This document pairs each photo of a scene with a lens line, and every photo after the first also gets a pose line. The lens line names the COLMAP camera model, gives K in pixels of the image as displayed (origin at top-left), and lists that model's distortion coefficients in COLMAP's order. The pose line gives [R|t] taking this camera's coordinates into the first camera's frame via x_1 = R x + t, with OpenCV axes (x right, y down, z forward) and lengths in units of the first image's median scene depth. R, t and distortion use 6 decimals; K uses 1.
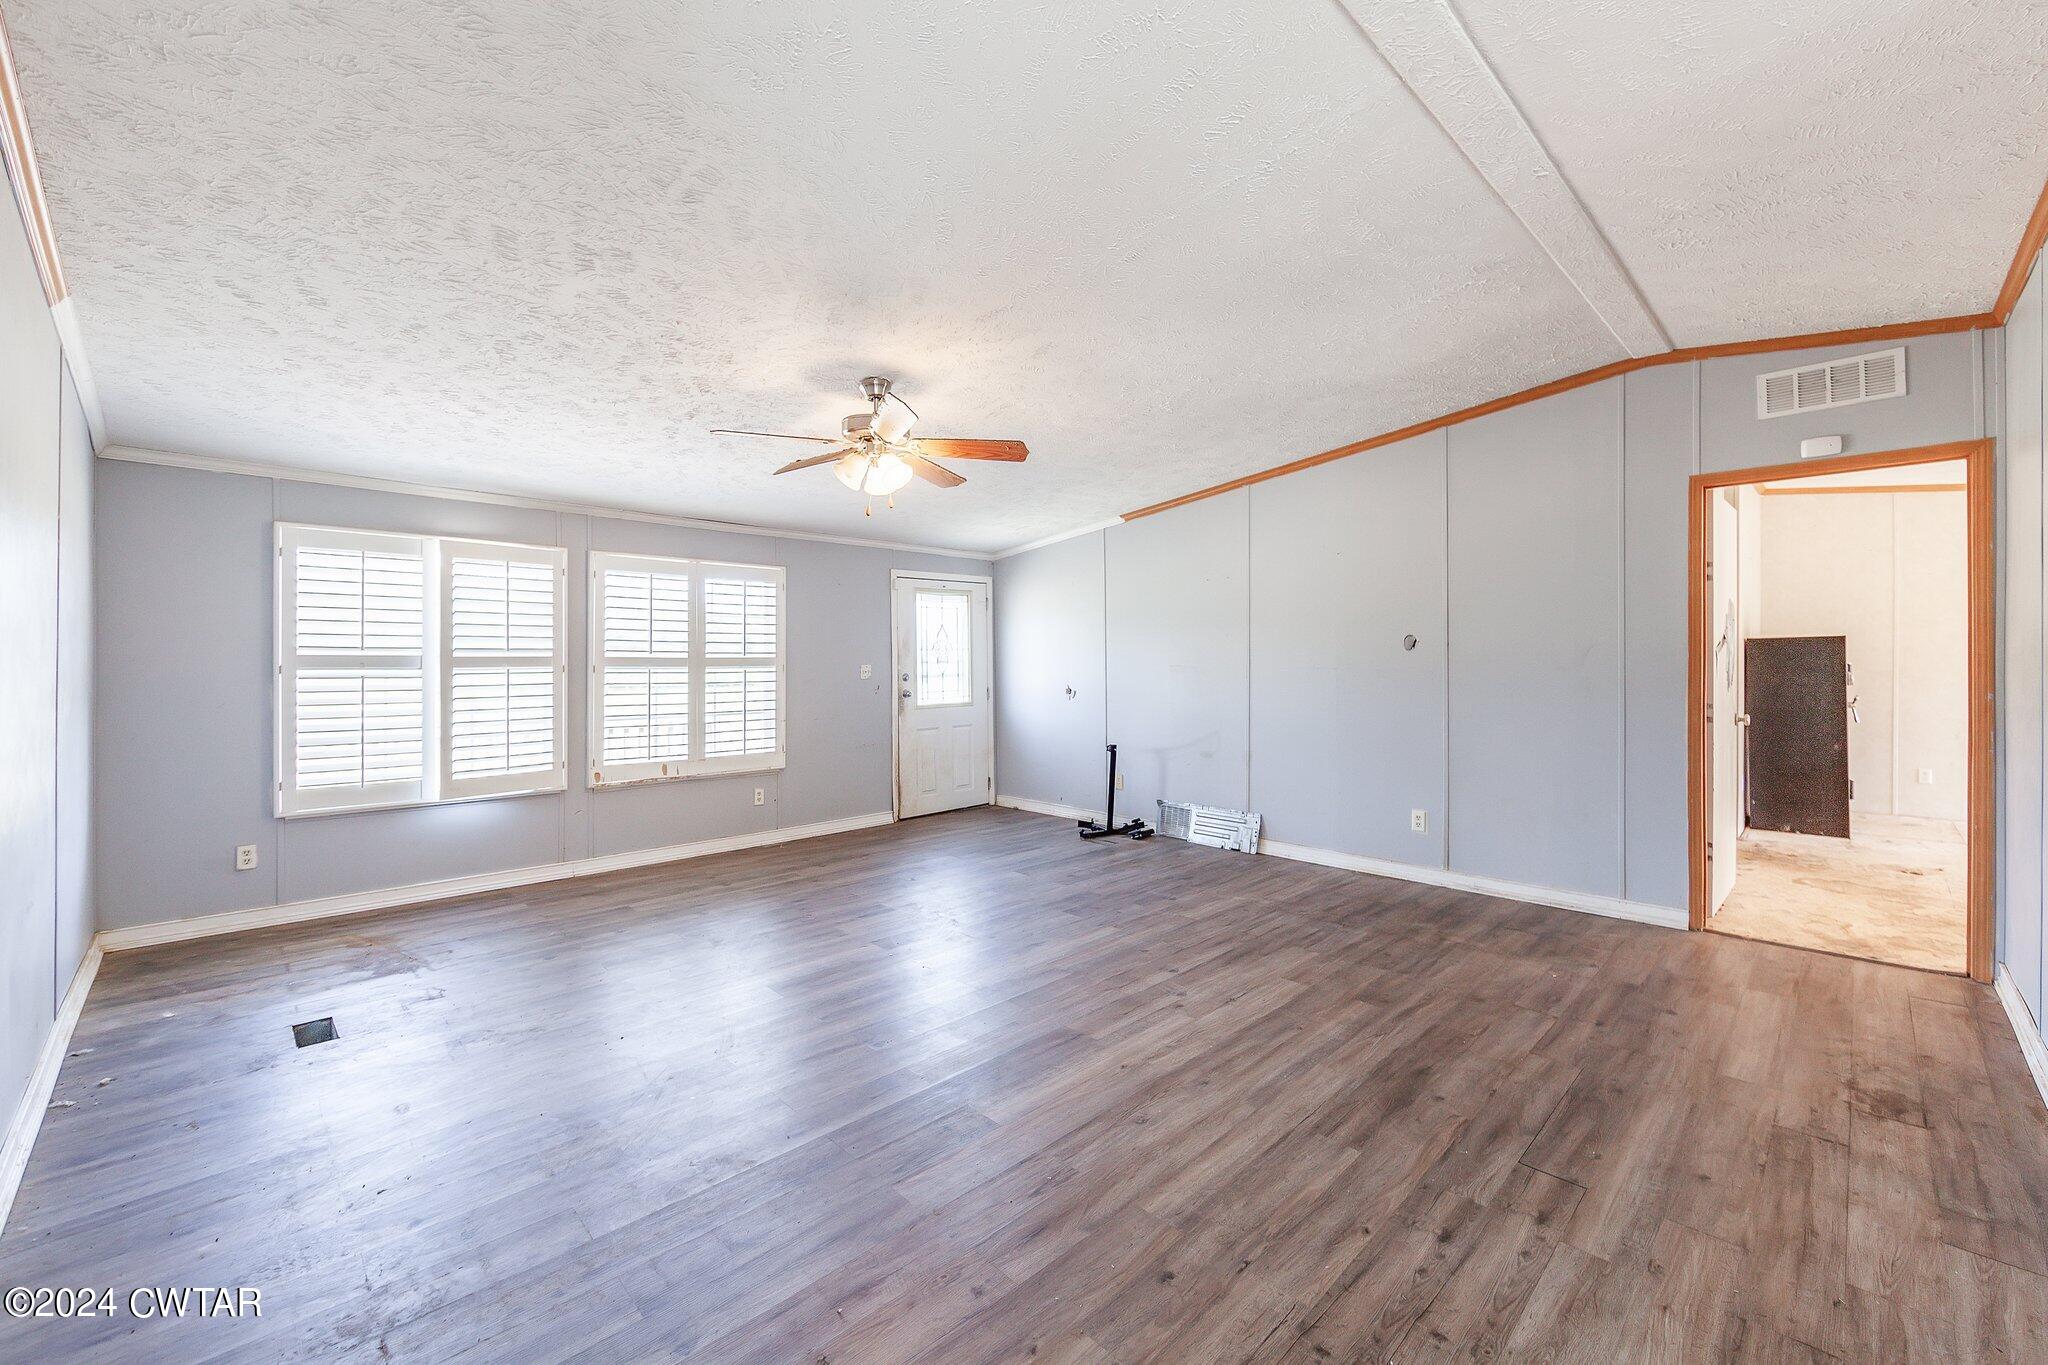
lens RADIAL K [[791.1, 0, 1024.0], [0, 791.1, 682.5], [0, 0, 1]] dist [-0.018027, -0.000009]
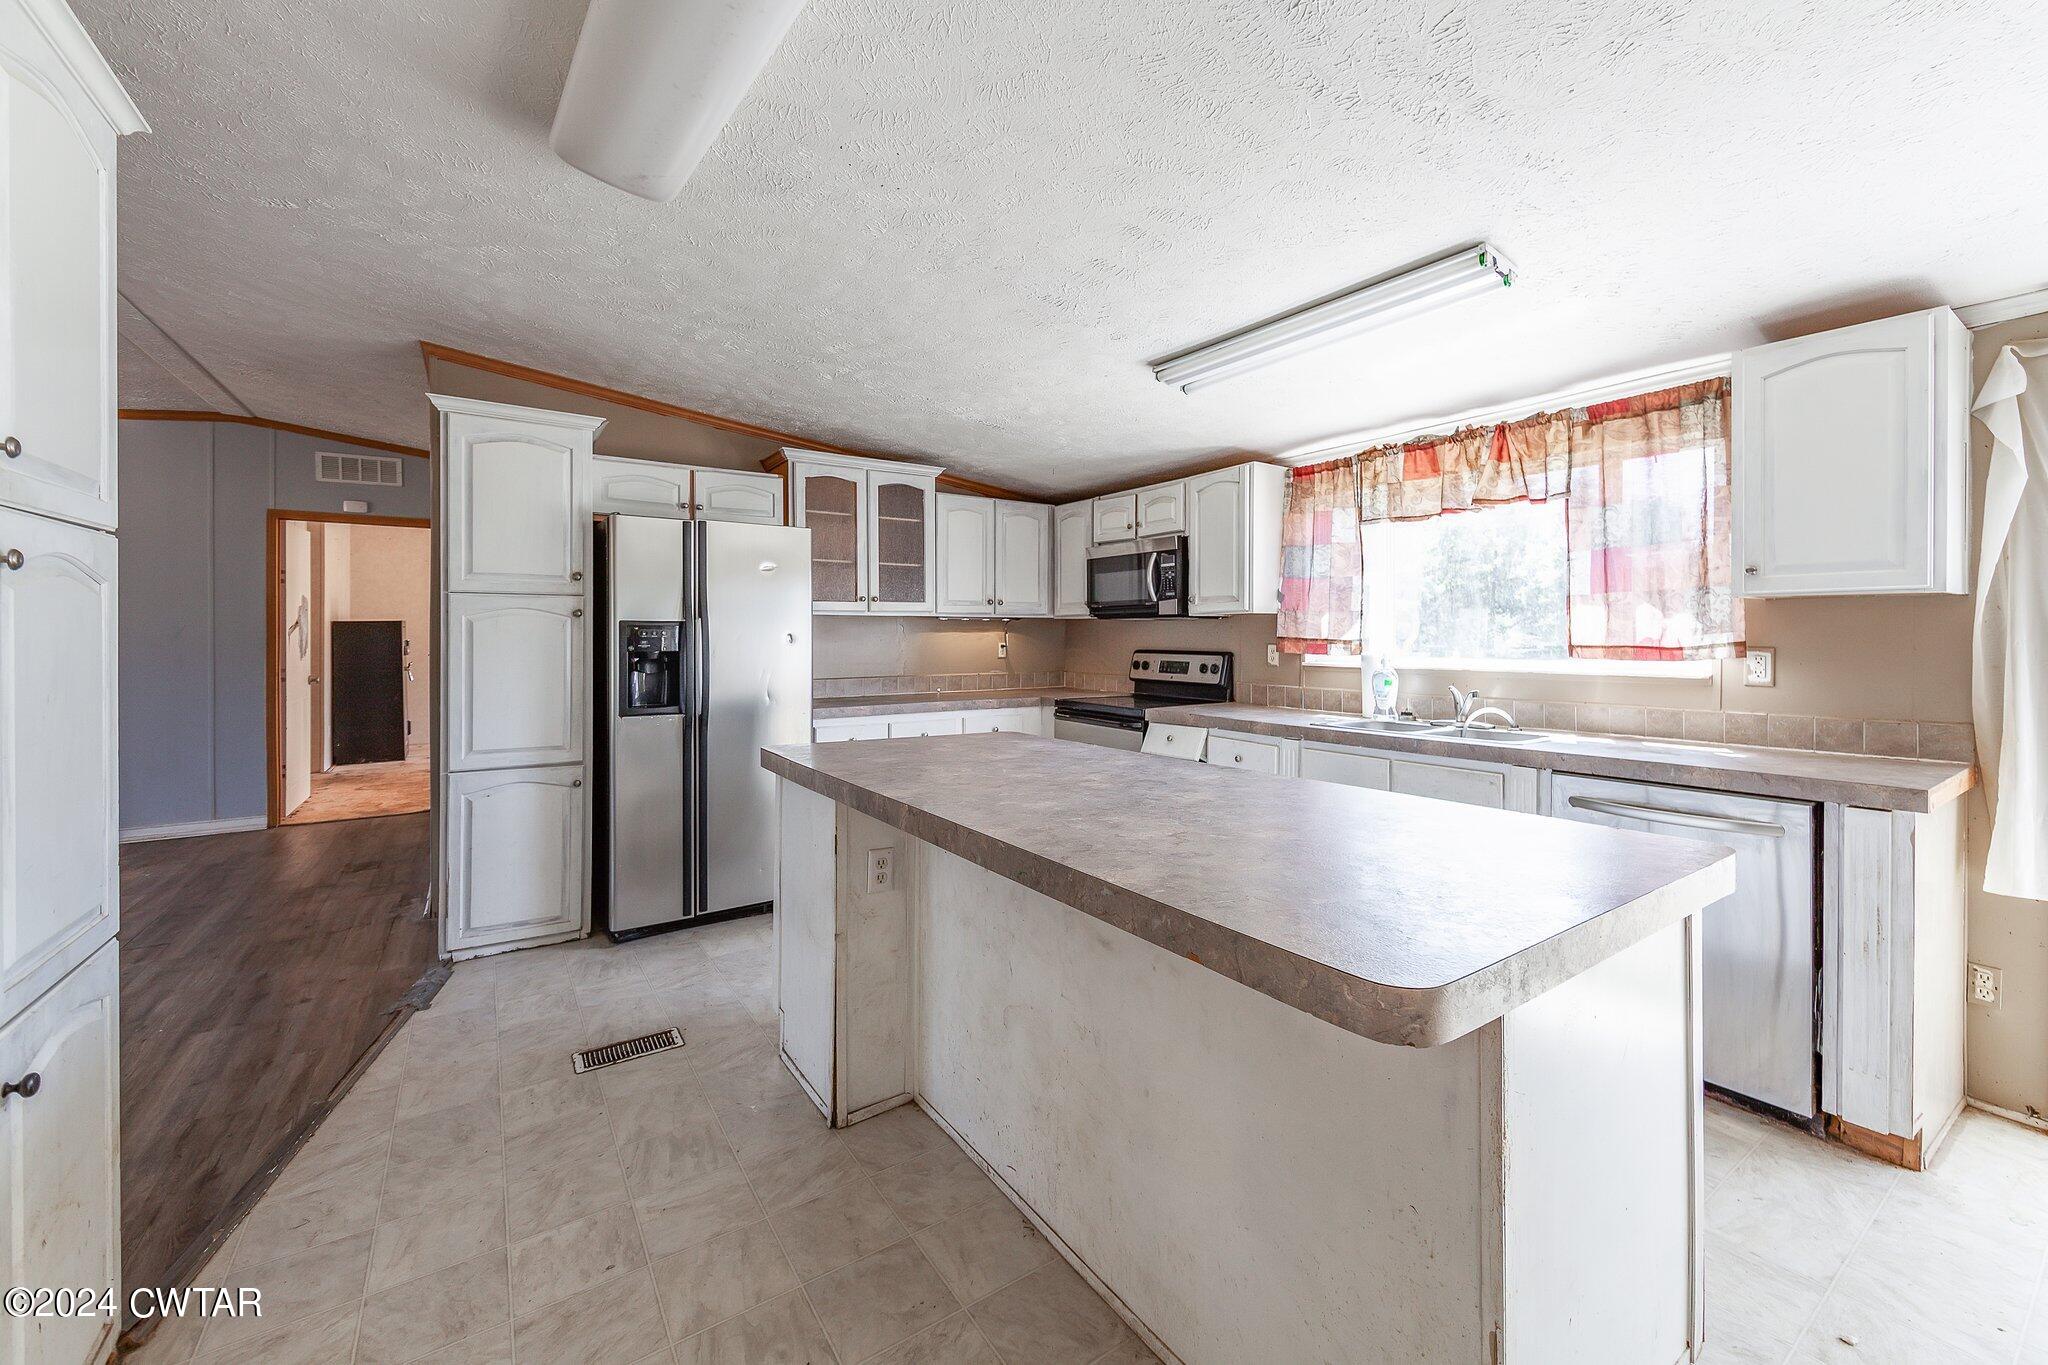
lens RADIAL K [[833.1, 0, 1046.9], [0, 833.1, 621.9], [0, 0, 1]] dist [0.015061, -0.000146]
pose [[0.163452, 0.015419, 0.986431, -0.401923], [0.029077, 0.999368, -0.020440, 0.011203], [-0.986123, 0.032023, 0.162900, -0.607546]]
